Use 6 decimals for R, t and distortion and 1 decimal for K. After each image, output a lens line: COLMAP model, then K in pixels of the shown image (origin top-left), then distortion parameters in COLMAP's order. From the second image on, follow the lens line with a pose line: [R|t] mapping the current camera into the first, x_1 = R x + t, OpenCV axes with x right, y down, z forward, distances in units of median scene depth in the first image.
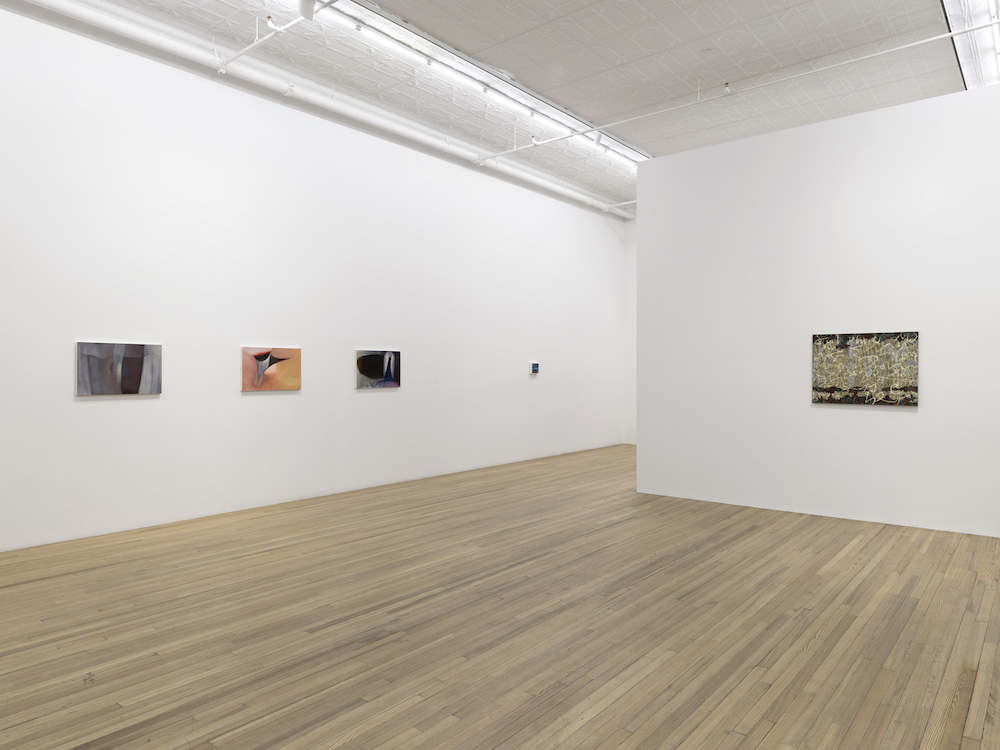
lens RADIAL K [[664.8, 0, 492.7], [0, 664.8, 375.6], [0, 0, 1]] dist [0.004129, -0.006007]
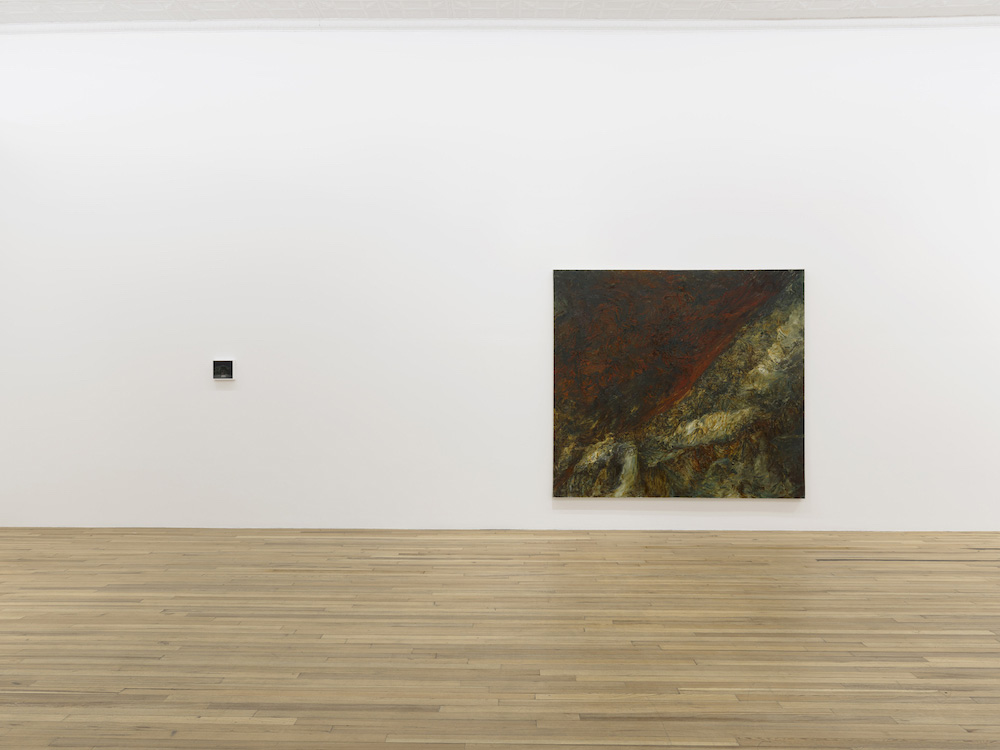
lens RADIAL K [[664.8, 0, 495.2], [0, 664.8, 374.7], [0, 0, 1]] dist [0.004129, -0.006007]
pose [[-0.621064, 0.002385, 0.783756, -0.431561], [0.007938, 0.999963, 0.003247, -0.005563], [-0.783720, 0.008238, -0.621060, 0.835444]]
